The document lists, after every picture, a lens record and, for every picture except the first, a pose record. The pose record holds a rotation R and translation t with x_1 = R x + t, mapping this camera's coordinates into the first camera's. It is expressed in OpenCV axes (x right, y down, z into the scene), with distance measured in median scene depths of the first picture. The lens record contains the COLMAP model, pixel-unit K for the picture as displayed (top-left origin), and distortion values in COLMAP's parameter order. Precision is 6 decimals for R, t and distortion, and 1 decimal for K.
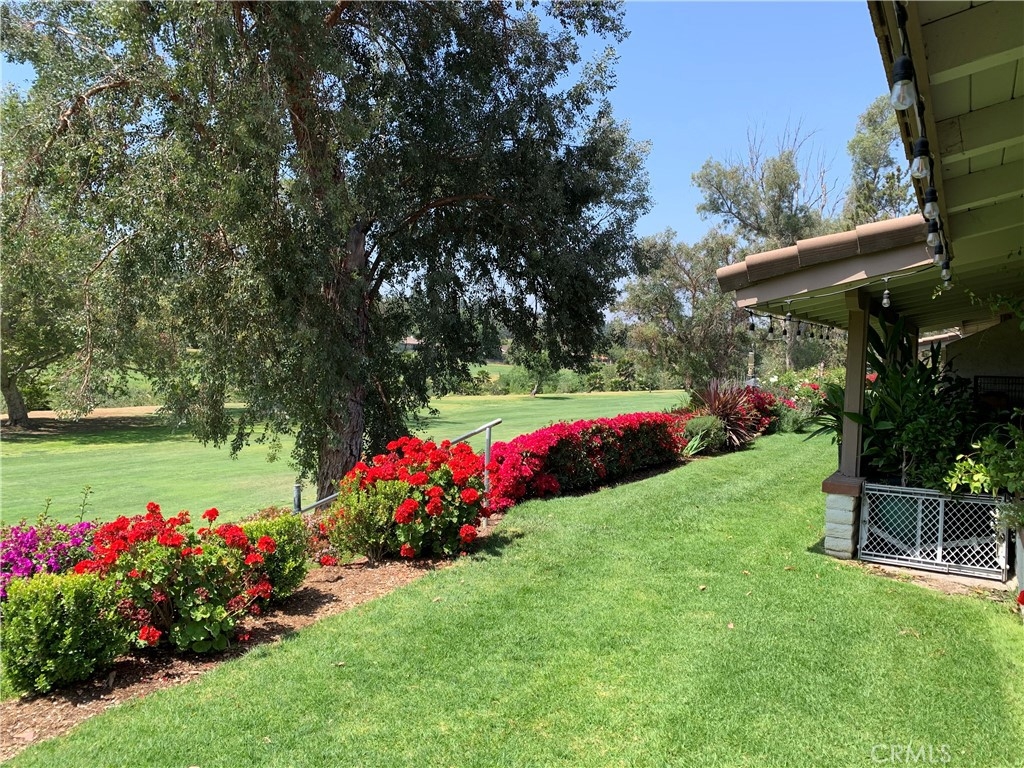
lens RADIAL K [[777.2, 0, 517.2], [0, 777.2, 380.1], [0, 0, 1]] dist [0.037500, -0.039450]
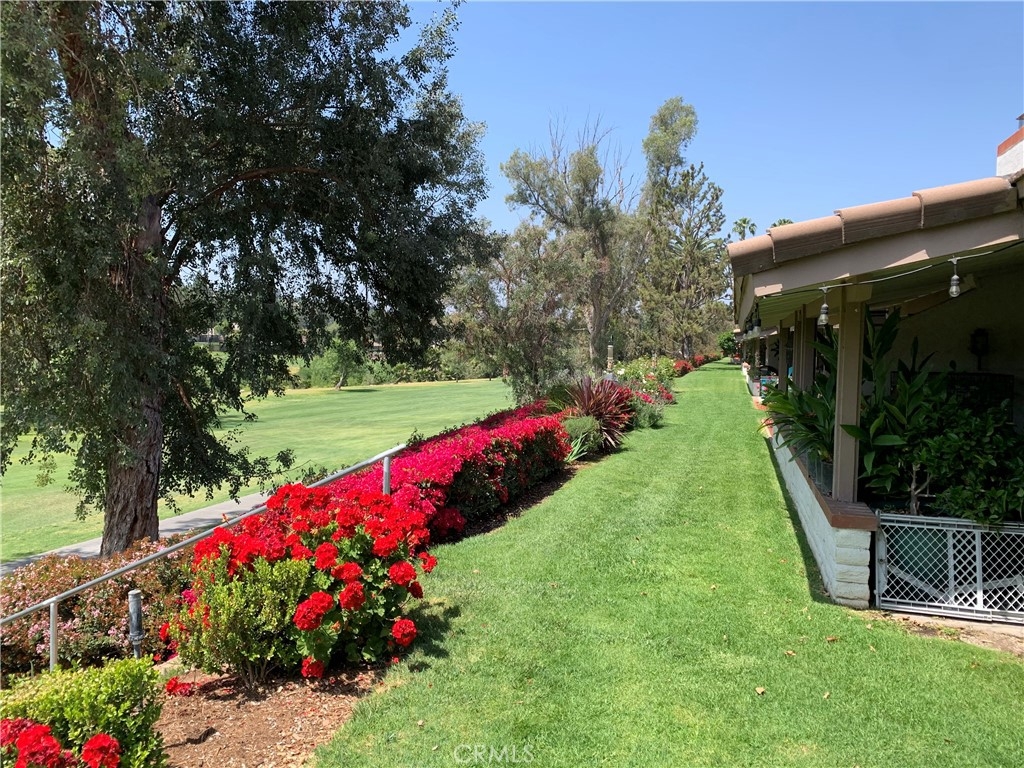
lens RADIAL K [[777.2, 0, 506.8], [0, 777.2, 374.0], [0, 0, 1]] dist [0.037500, -0.039450]
pose [[0.970811, -0.020072, 0.239005, -0.040142], [0.018833, 0.999795, 0.007468, -0.008591], [-0.239105, -0.002749, 0.970990, 0.097269]]
